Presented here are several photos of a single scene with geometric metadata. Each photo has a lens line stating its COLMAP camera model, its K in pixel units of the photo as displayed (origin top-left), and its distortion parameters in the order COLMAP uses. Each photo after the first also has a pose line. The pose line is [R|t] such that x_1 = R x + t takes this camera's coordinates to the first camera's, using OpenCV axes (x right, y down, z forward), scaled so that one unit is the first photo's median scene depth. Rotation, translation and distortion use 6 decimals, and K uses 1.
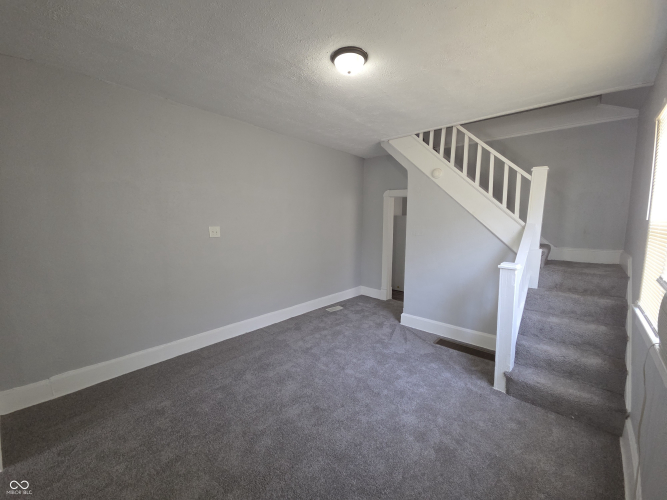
lens RADIAL K [[272.6, 0, 336.2], [0, 272.6, 251.5], [0, 0, 1]] dist [0.013247, -0.000093]
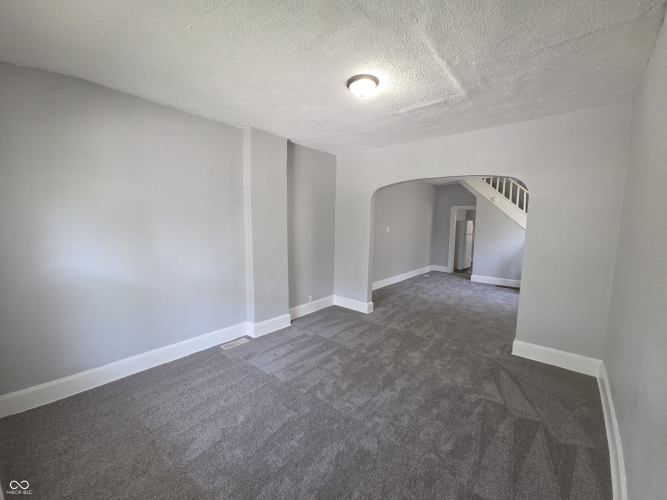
lens RADIAL K [[263.4, 0, 333.5], [0, 263.4, 250.0], [0, 0, 1]] dist [-0.001024, 0.000017]
pose [[0.999976, -0.005481, -0.004235, -0.658135], [0.005390, 0.999763, -0.021075, 0.092189], [0.004349, 0.021052, 0.999769, -0.743106]]
